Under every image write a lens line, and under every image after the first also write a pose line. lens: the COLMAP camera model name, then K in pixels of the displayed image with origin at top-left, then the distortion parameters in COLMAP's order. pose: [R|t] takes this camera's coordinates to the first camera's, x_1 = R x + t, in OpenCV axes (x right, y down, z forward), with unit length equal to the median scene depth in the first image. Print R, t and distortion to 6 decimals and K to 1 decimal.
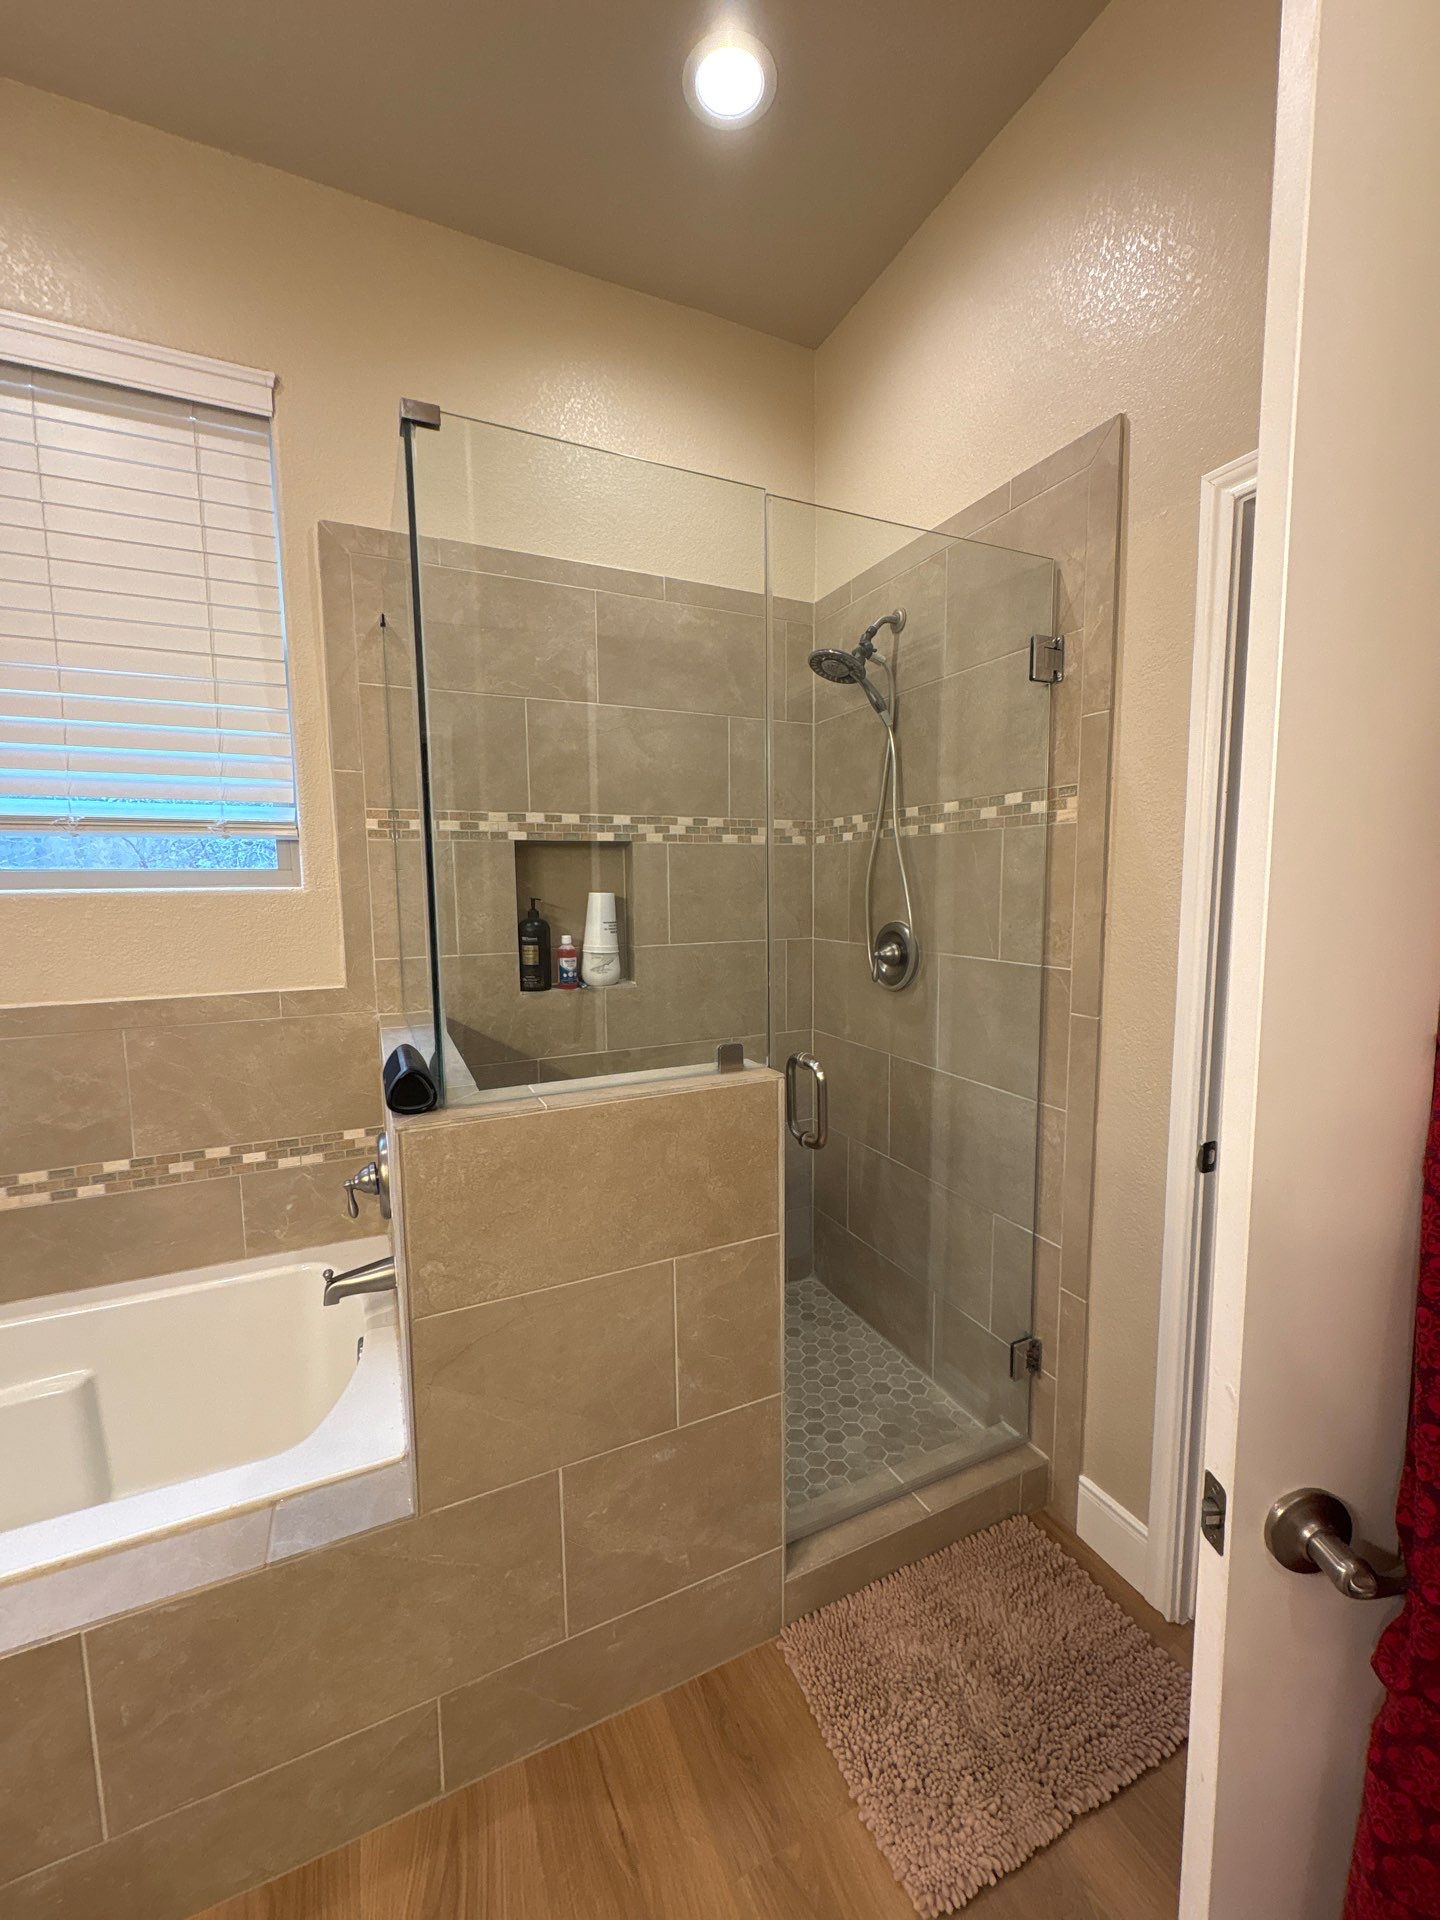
lens RADIAL K [[763.1, 0, 716.8], [0, 763.1, 953.0], [0, 0, 1]] dist [0.001402, -0.000720]
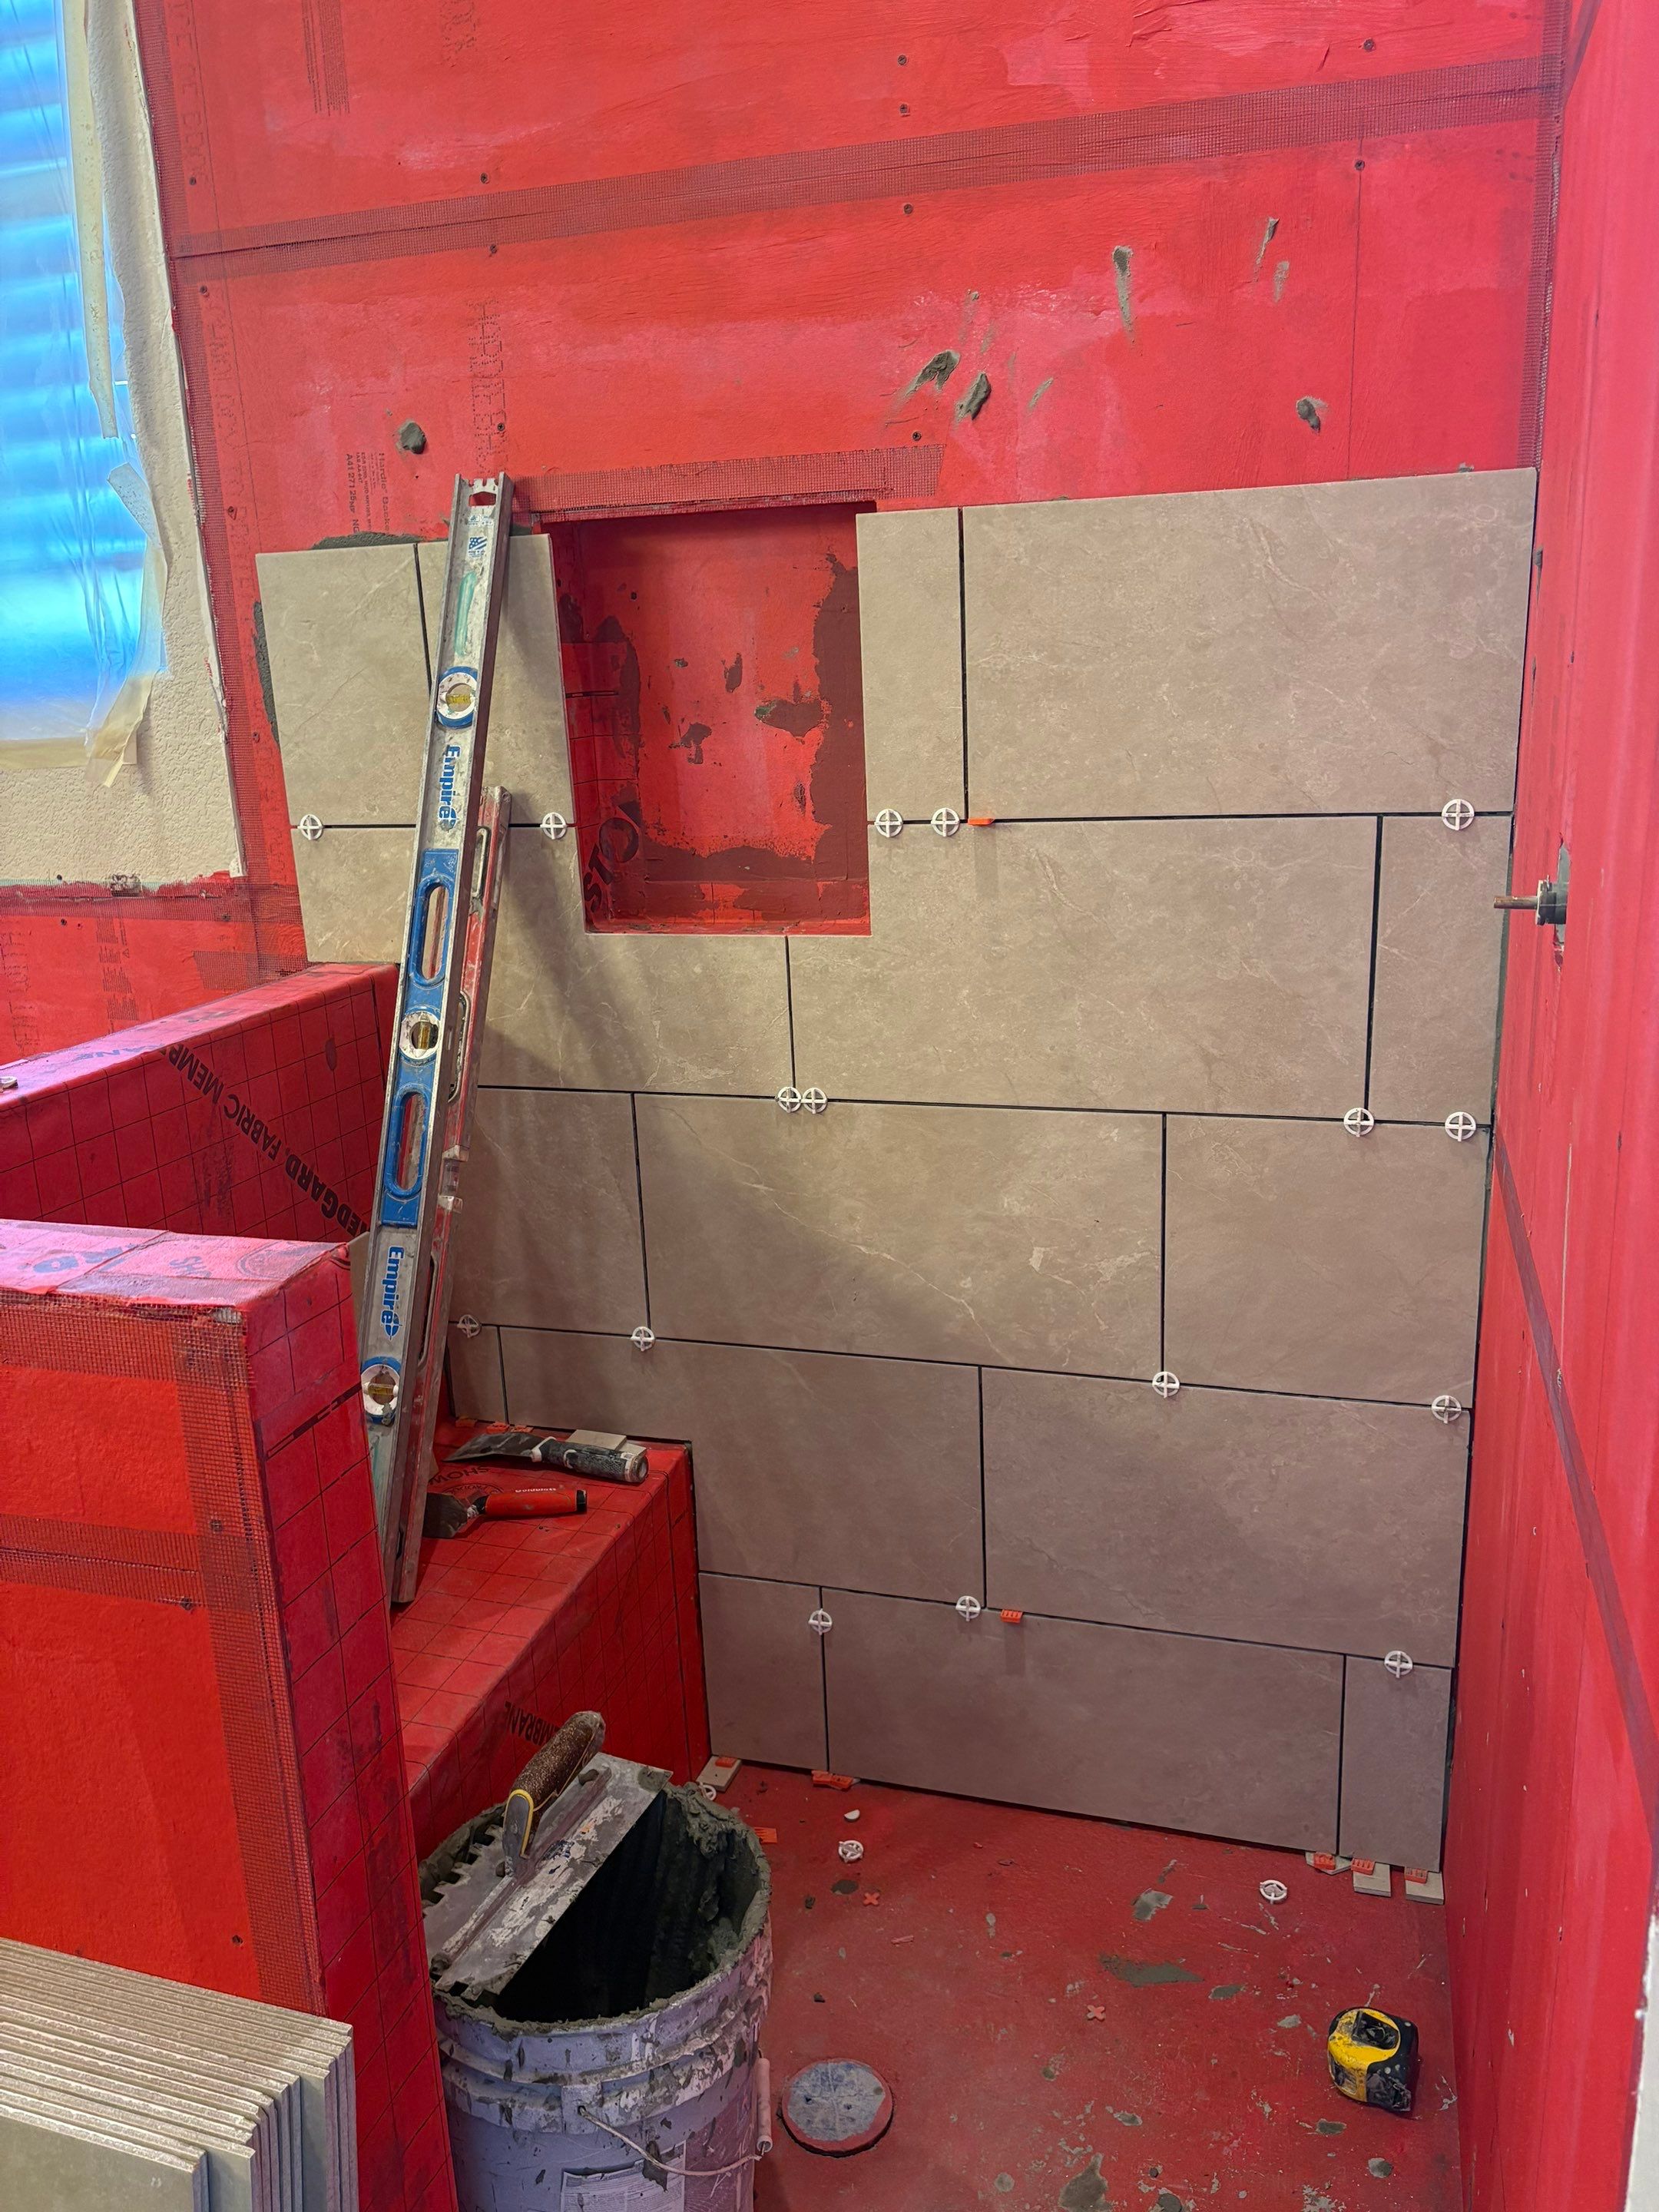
lens RADIAL K [[1683.7, 0, 845.4], [0, 1683.7, 1116.0], [0, 0, 1]] dist [0.030901, -0.024920]
pose [[0.742434, 0.160551, -0.650396, 0.455207], [-0.031023, 0.978056, 0.206022, -0.039316], [0.669200, -0.132781, 0.731123, 0.435872]]
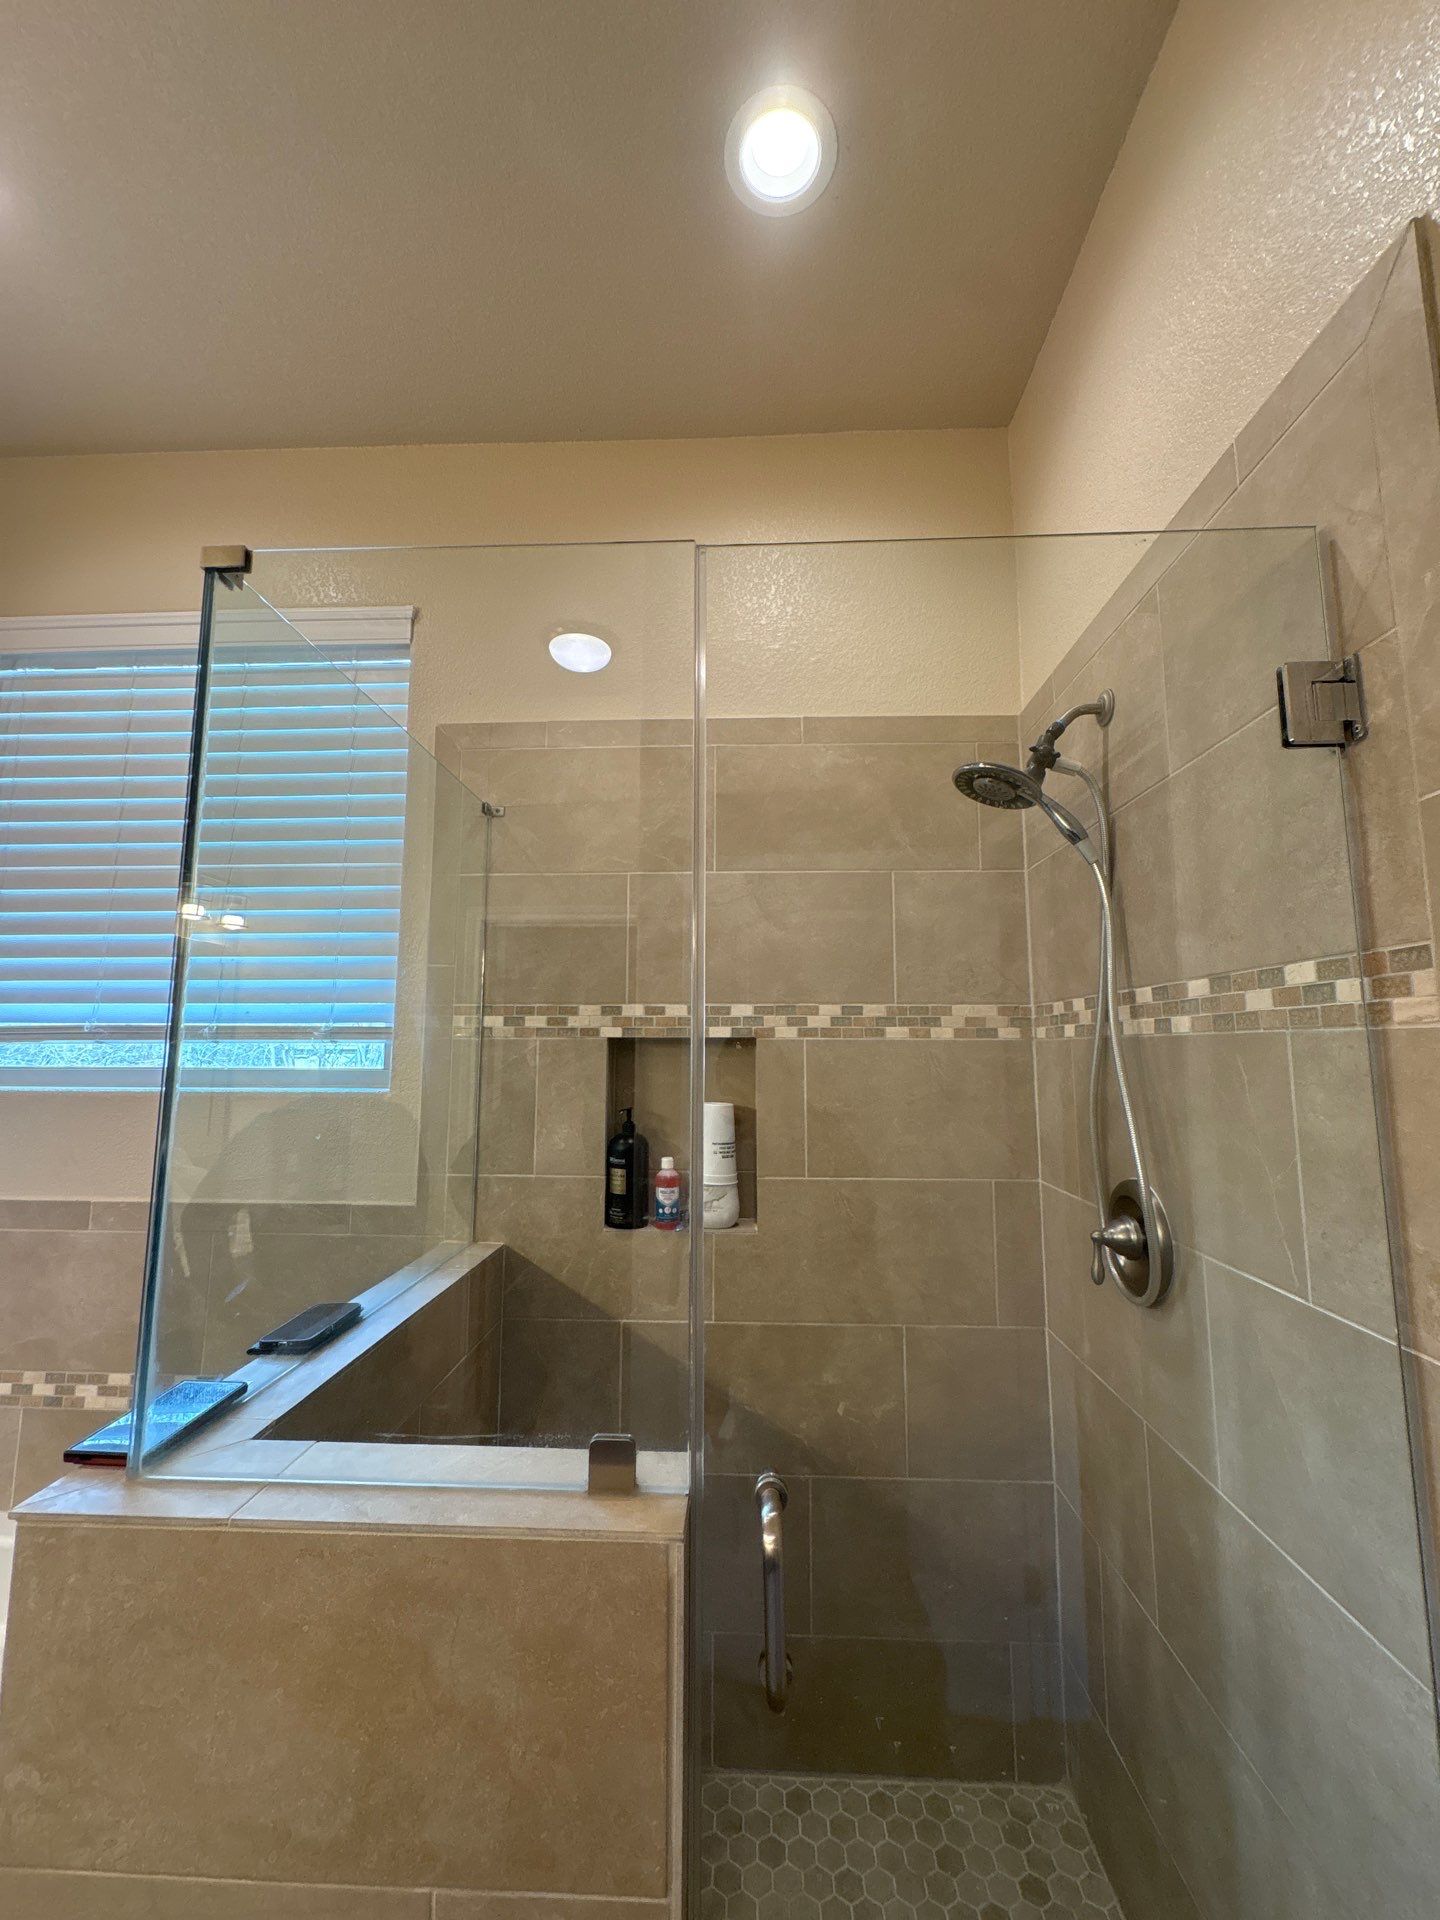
lens RADIAL K [[763.1, 0, 716.9], [0, 763.1, 955.6], [0, 0, 1]] dist [0.001402, -0.000720]
pose [[0.886369, -0.044079, -0.460876, 0.231282], [-0.055454, 0.978183, -0.200207, -0.075505], [0.459646, 0.203015, 0.864587, 0.316019]]
